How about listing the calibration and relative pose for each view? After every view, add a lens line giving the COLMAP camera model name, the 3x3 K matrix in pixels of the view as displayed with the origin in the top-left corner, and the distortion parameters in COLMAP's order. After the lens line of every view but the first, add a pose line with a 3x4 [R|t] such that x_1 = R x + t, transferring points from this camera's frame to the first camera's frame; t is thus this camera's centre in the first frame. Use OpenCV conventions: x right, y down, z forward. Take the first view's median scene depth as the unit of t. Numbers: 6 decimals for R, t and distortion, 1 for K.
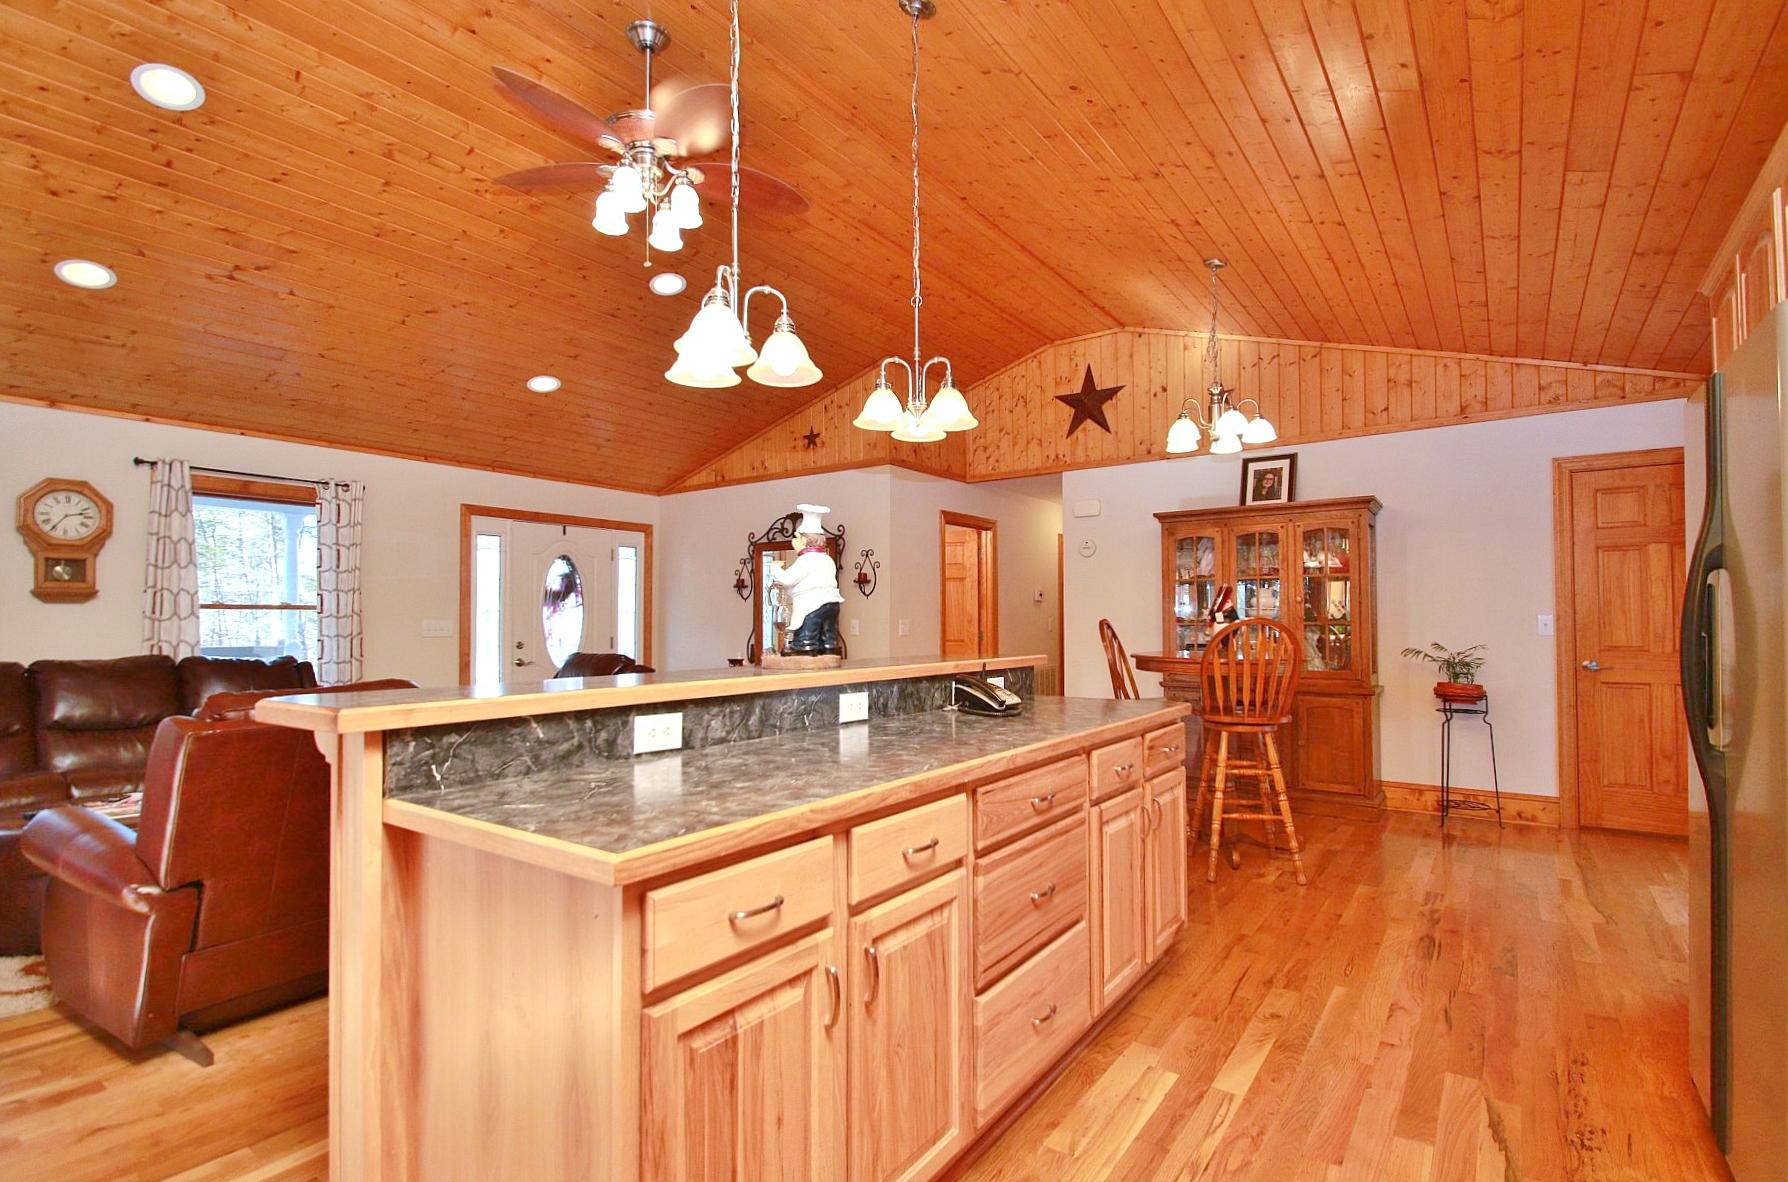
lens RADIAL K [[851.5, 0, 898.6], [0, 851.5, 599.3], [0, 0, 1]] dist [0.015756, -0.019138]
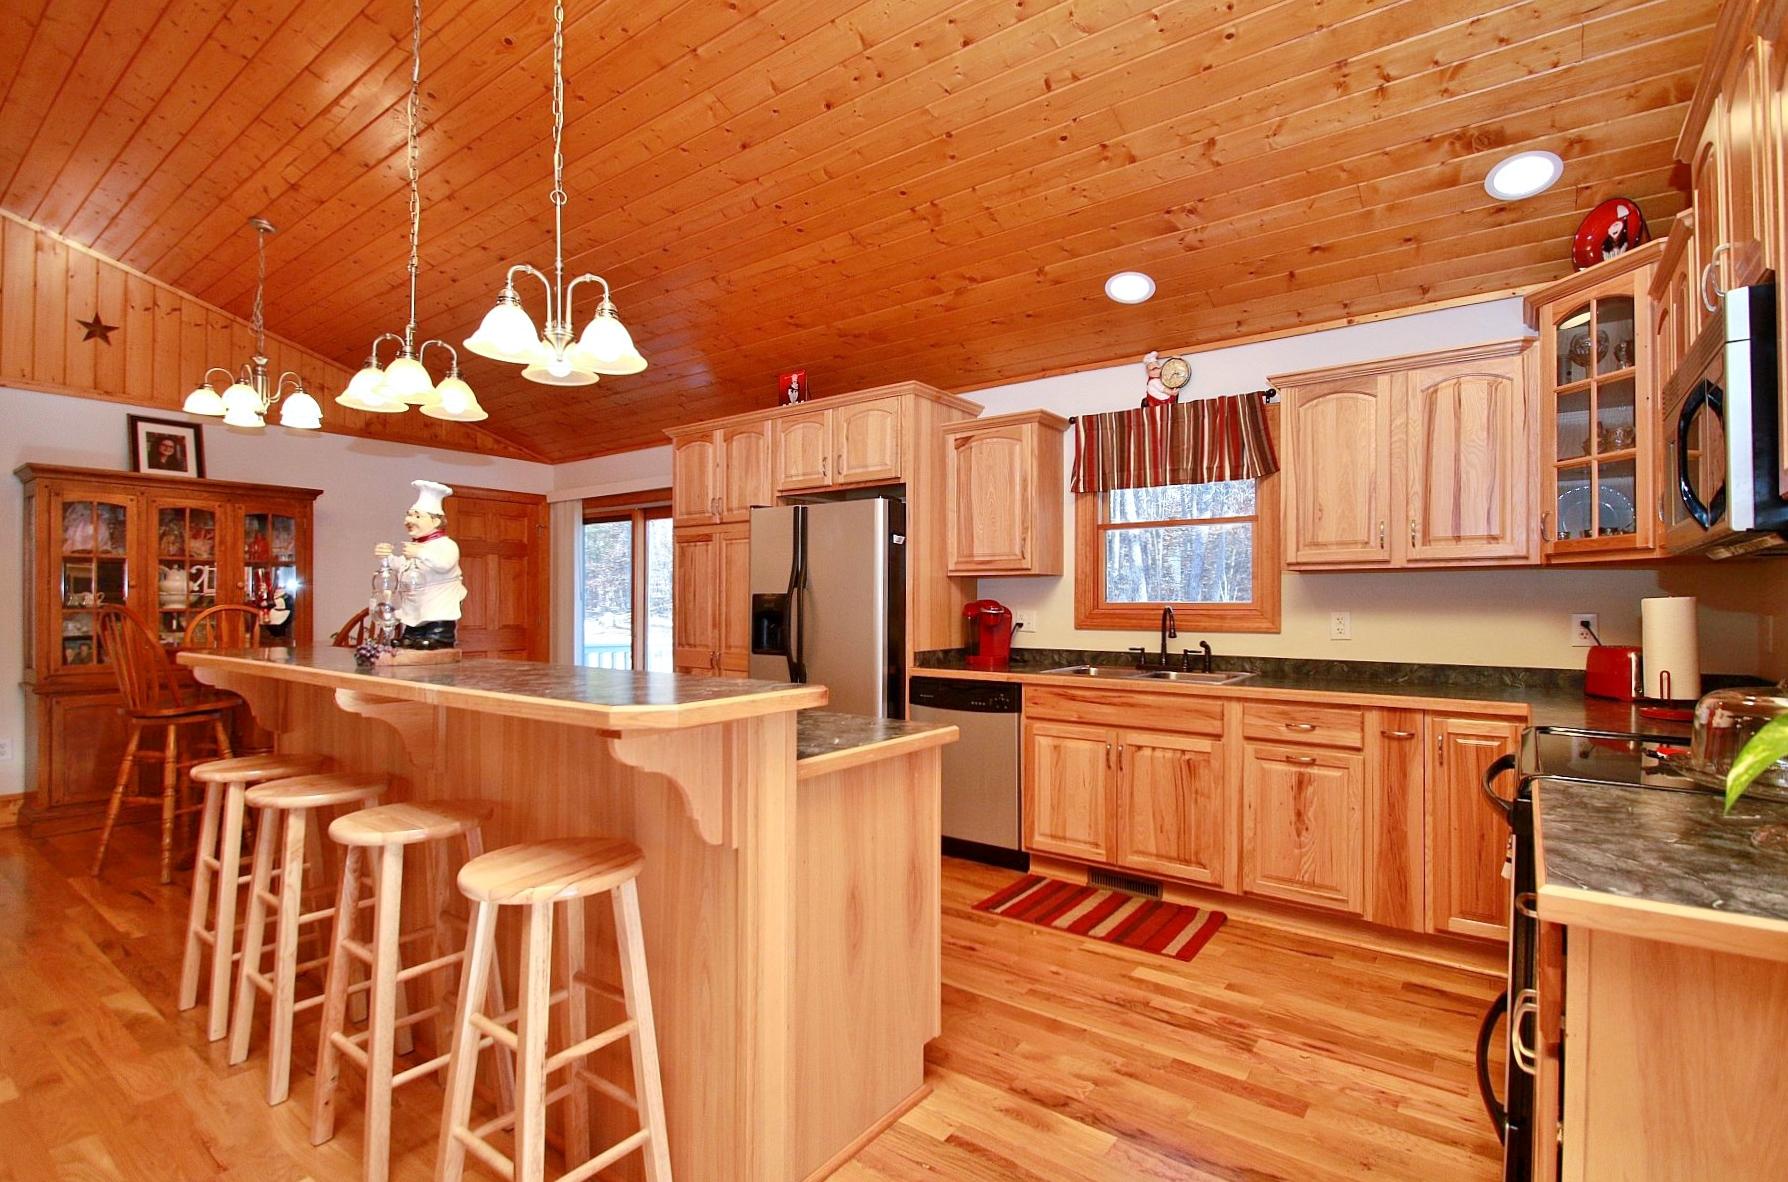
lens RADIAL K [[851.5, 0, 898.6], [0, 851.5, 599.3], [0, 0, 1]] dist [0.015756, -0.019138]
pose [[0.024387, 0.011852, 0.999632, -0.486921], [-0.025700, 0.999607, -0.011225, 0.006427], [-0.999372, -0.025417, 0.024682, 0.277472]]
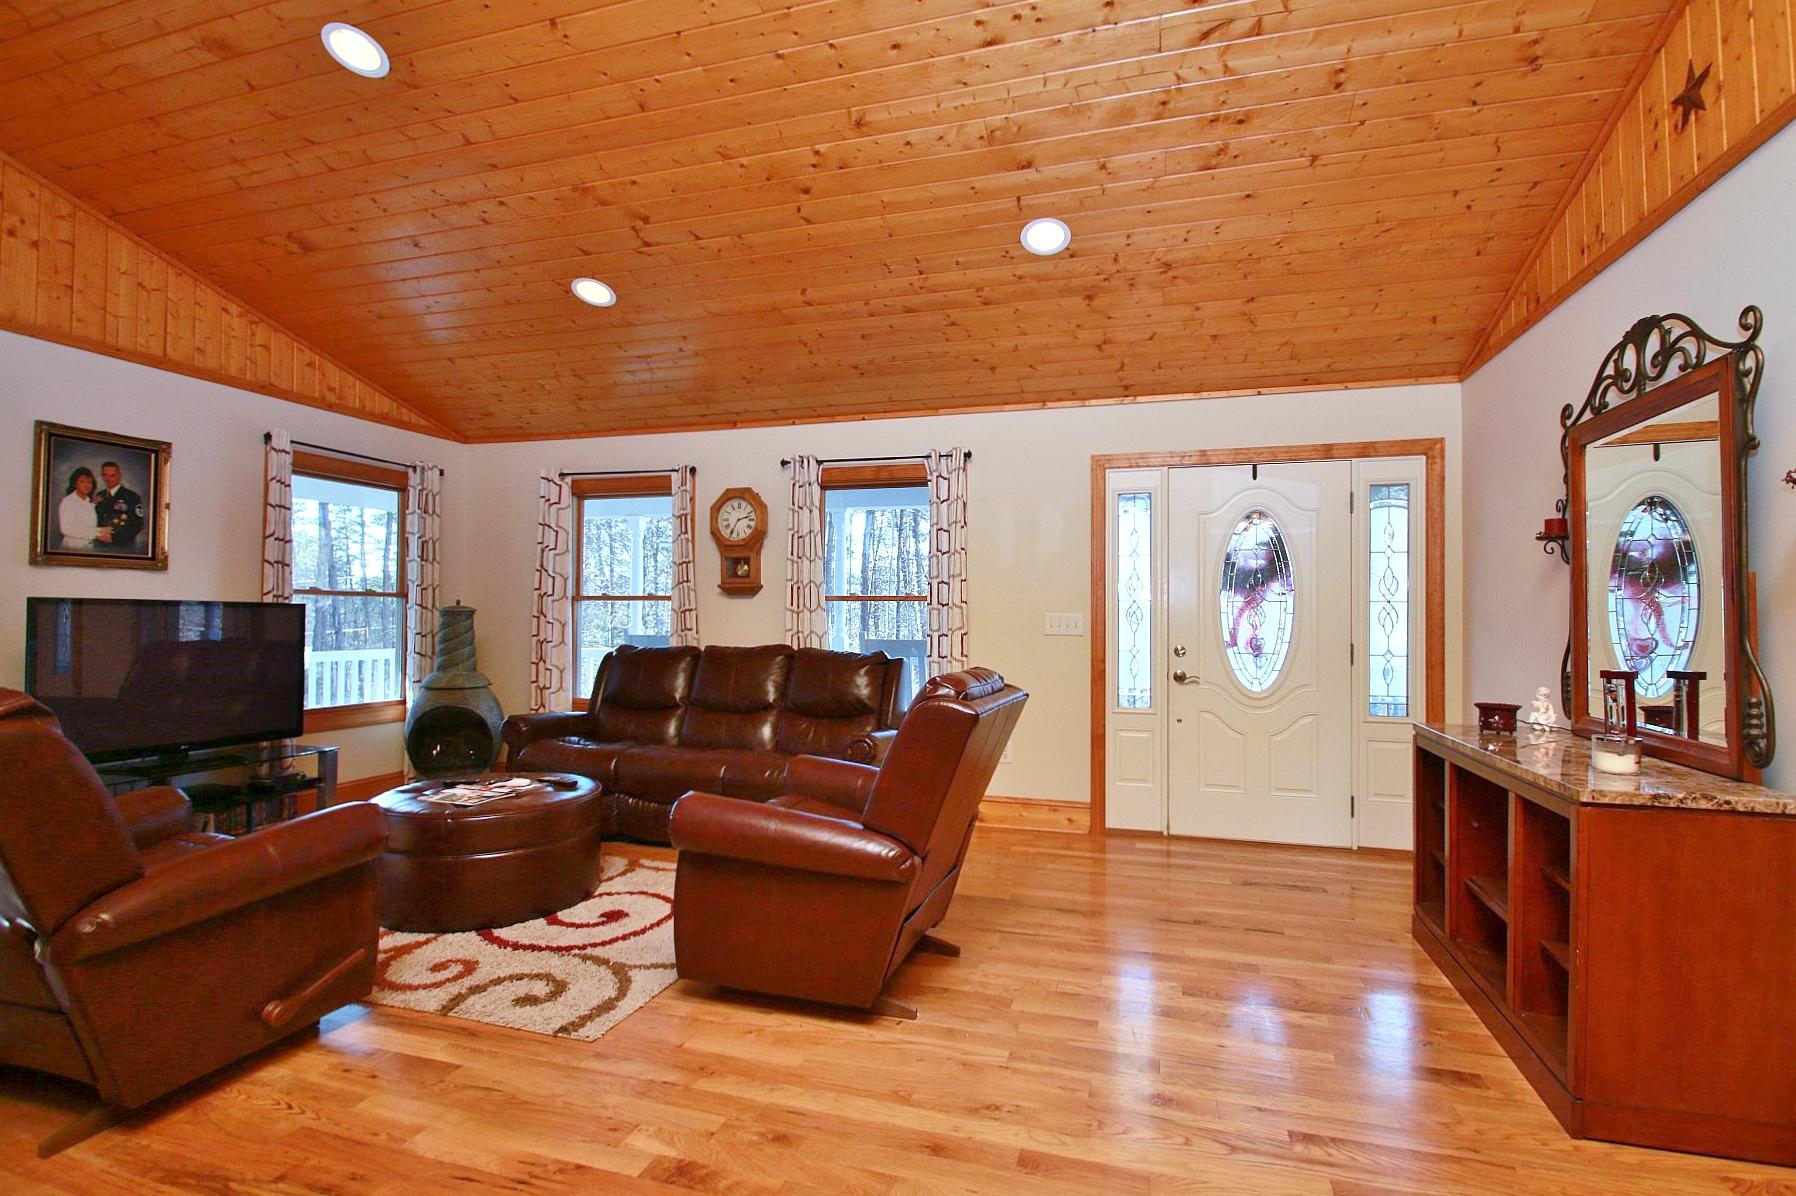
lens RADIAL K [[840.7, 0, 904.9], [0, 840.7, 601.0], [0, 0, 1]] dist [0.011830, -0.016736]
pose [[0.316195, -0.010843, -0.948632, 0.160754], [0.012822, 0.999892, -0.007155, 0.020835], [0.948608, -0.009901, 0.316300, 0.824695]]
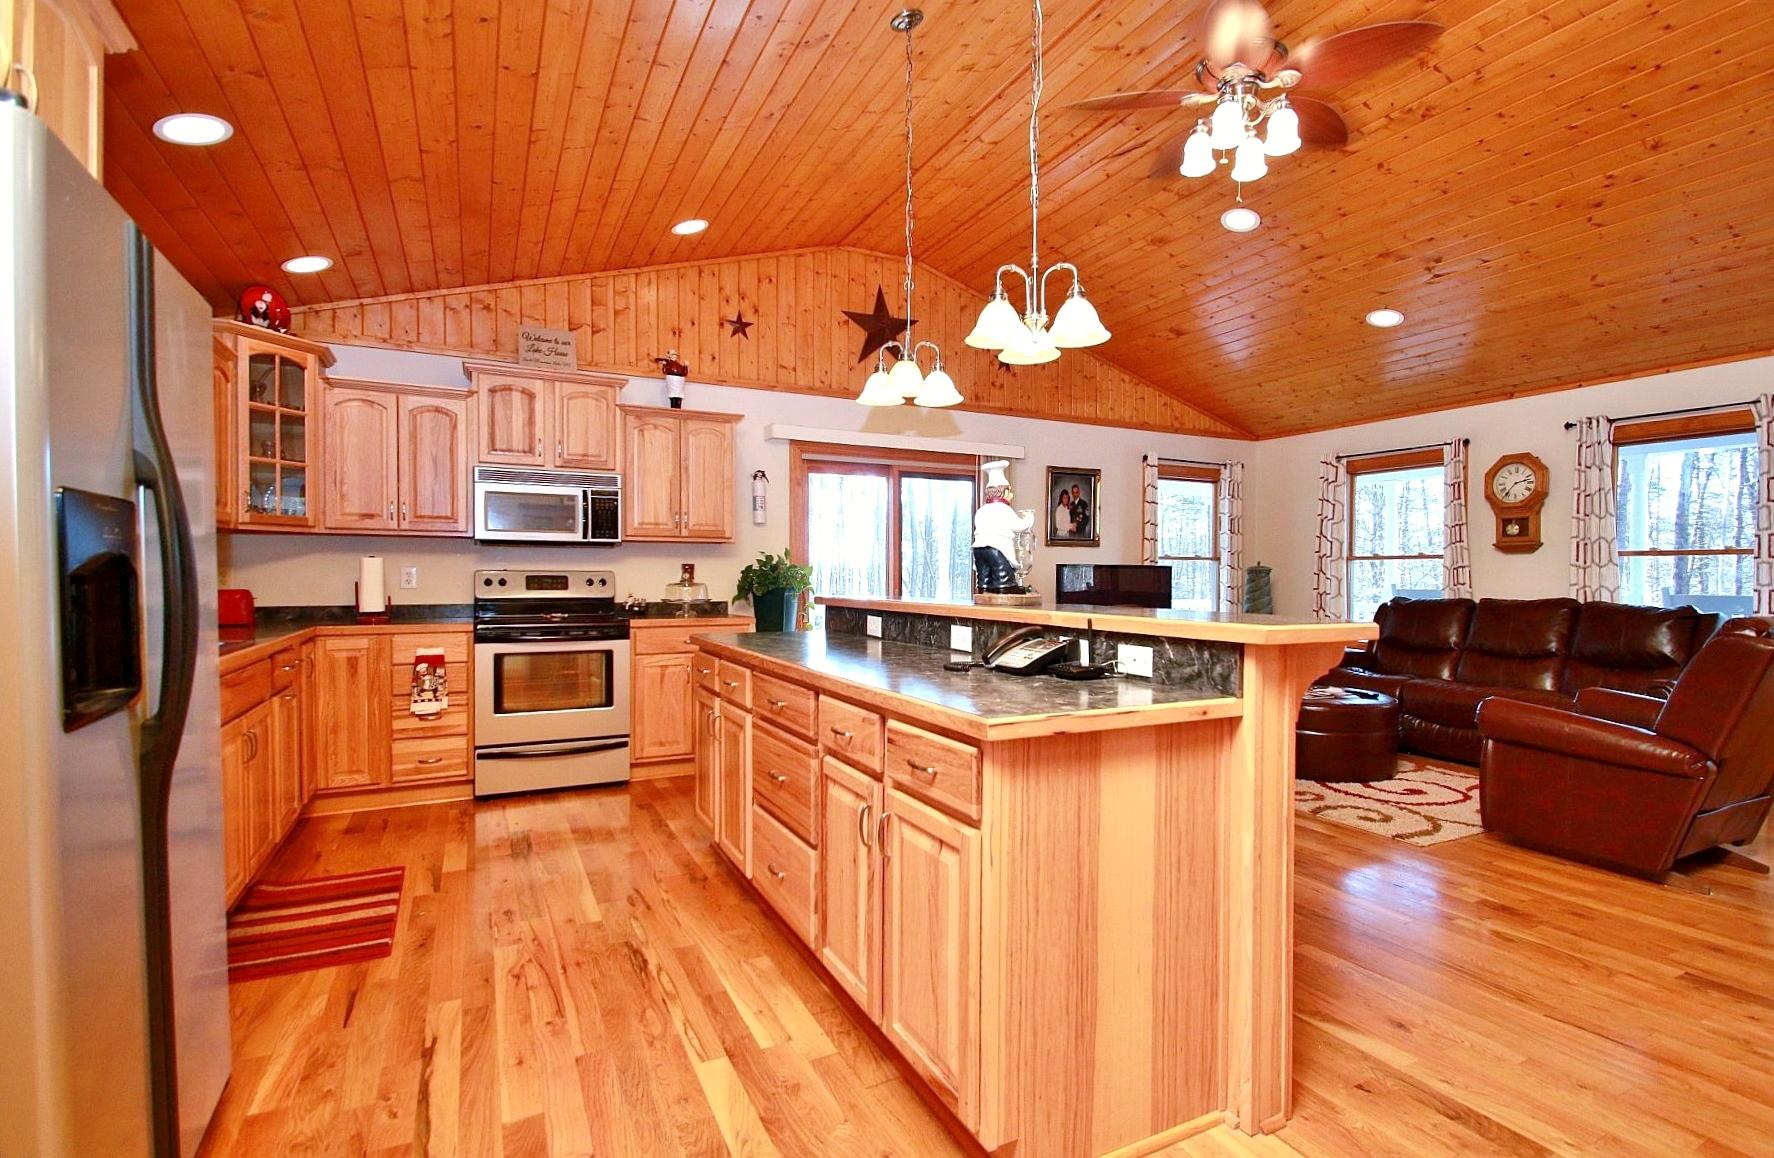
lens RADIAL K [[829.5, 0, 909.2], [0, 829.5, 591.0], [0, 0, 1]] dist [0.017269, -0.020779]
pose [[-0.459513, 0.021110, -0.887920, 0.498333], [0.020955, 0.999697, 0.012923, 0.023959], [0.887924, -0.012668, -0.459817, 0.744109]]
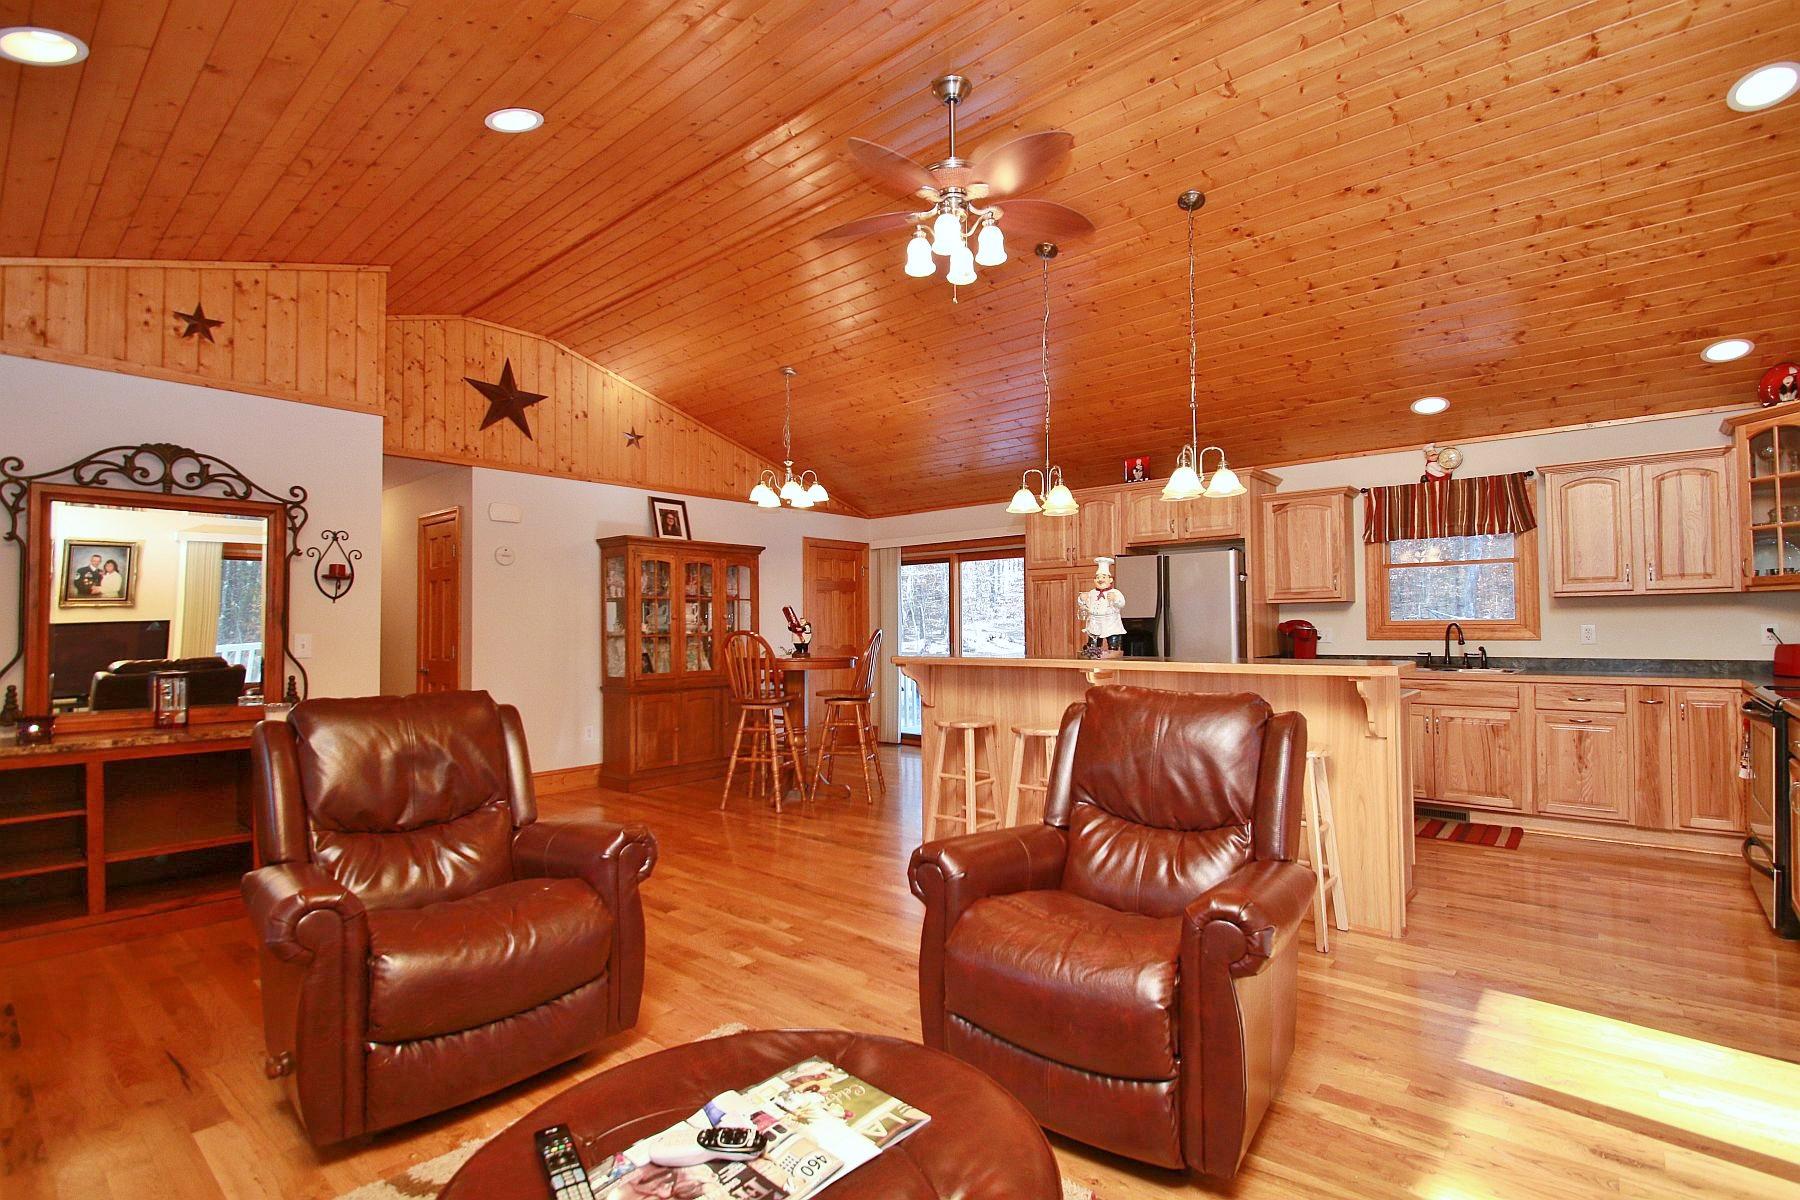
lens RADIAL K [[842.5, 0, 906.9], [0, 842.5, 603.0], [0, 0, 1]] dist [0.011830, -0.016736]
pose [[0.097850, 0.035664, 0.994562, -0.860857], [-0.014351, 0.999304, -0.034422, 0.019813], [-0.995098, -0.010905, 0.098294, 0.645807]]
